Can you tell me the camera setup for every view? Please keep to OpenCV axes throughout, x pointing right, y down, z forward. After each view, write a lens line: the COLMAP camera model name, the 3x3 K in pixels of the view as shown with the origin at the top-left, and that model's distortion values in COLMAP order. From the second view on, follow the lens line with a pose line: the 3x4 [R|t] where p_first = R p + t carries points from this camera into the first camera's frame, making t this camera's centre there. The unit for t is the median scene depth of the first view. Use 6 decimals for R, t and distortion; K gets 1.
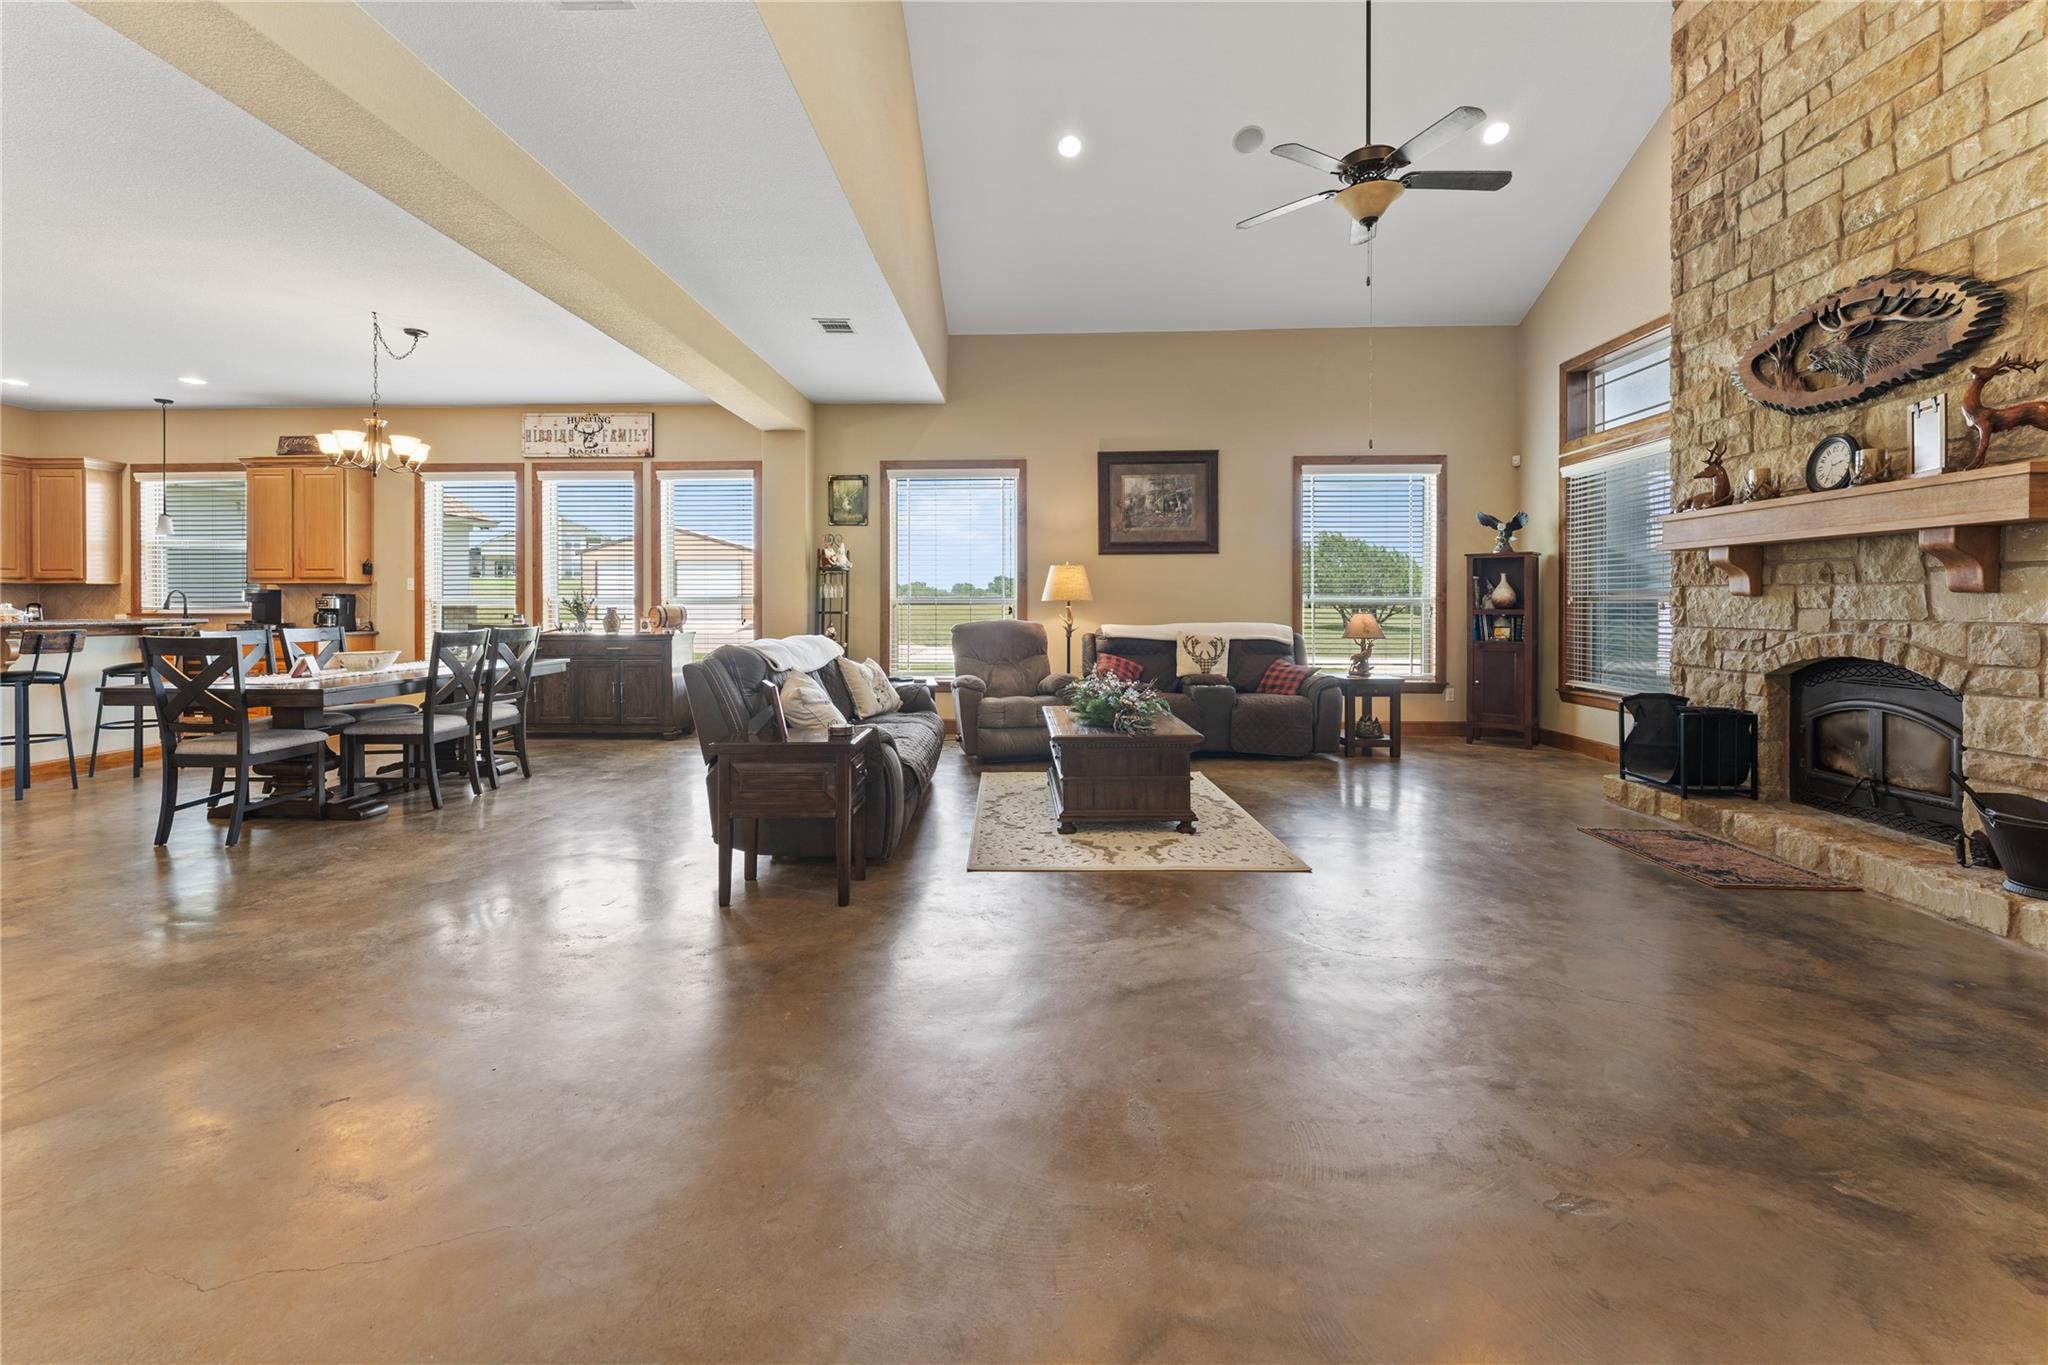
lens RADIAL K [[852.2, 0, 1006.2], [0, 852.2, 609.8], [0, 0, 1]] dist [-0.000660, -0.000311]
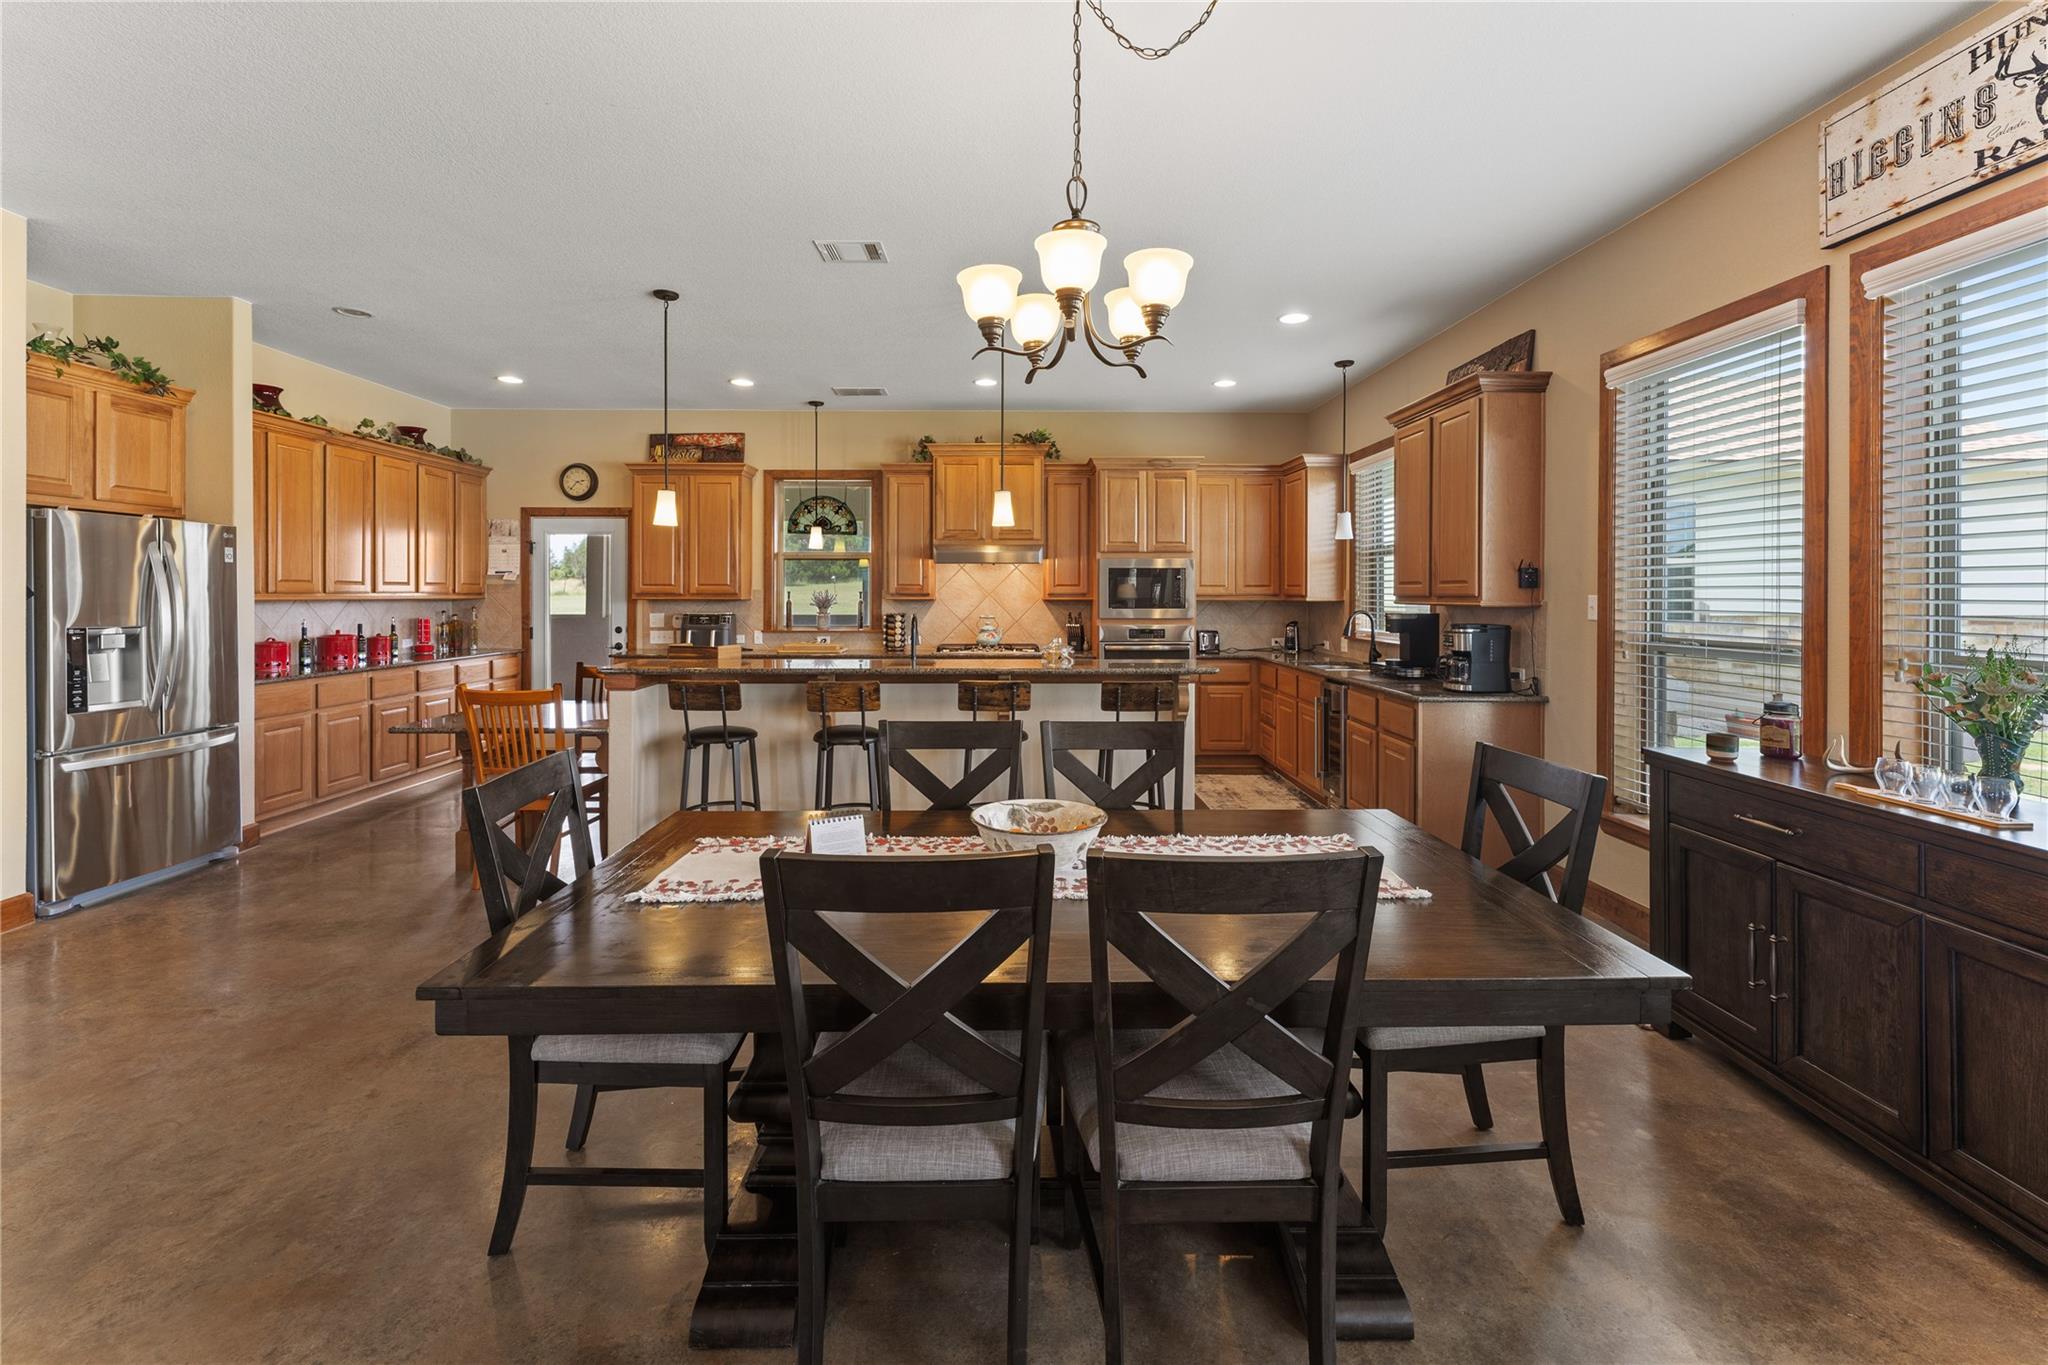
lens RADIAL K [[852.2, 0, 1016.0], [0, 852.2, 600.6], [0, 0, 1]] dist [-0.000660, -0.000311]
pose [[0.056774, 0.007616, -0.998358, -0.271004], [-0.004583, 0.999962, 0.007368, -0.041422], [0.998377, 0.004157, 0.056806, 0.743966]]
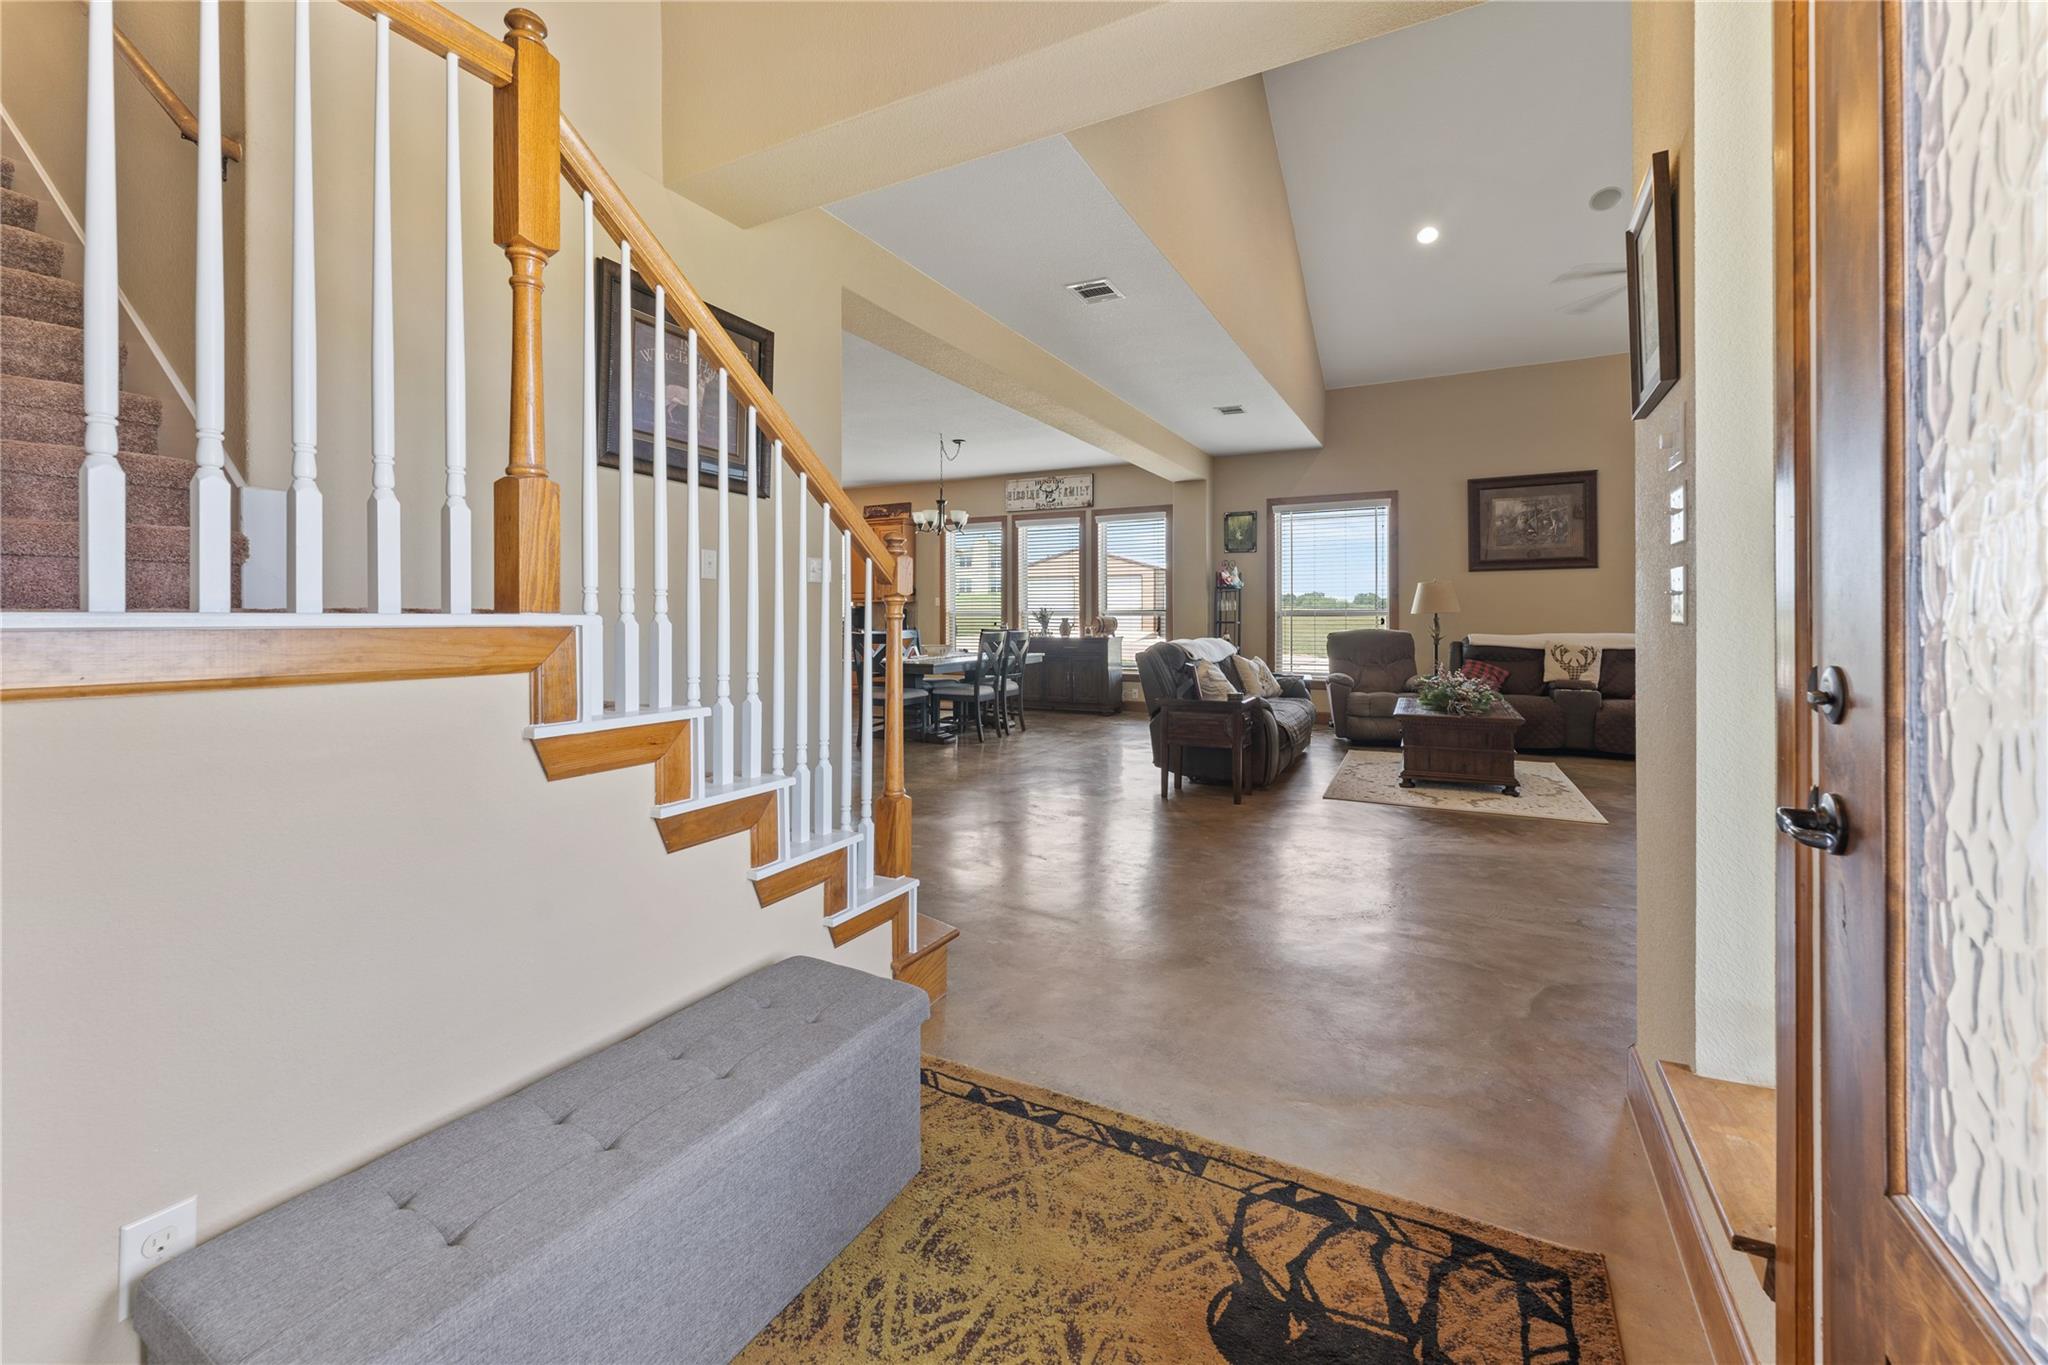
lens RADIAL K [[852.2, 0, 1007.9], [0, 852.2, 607.0], [0, 0, 1]] dist [-0.000660, -0.000311]
pose [[0.900684, -0.002819, -0.434466, 0.057454], [-0.004104, 0.999879, -0.014996, 0.001326], [0.434456, 0.015290, 0.900563, -0.310315]]
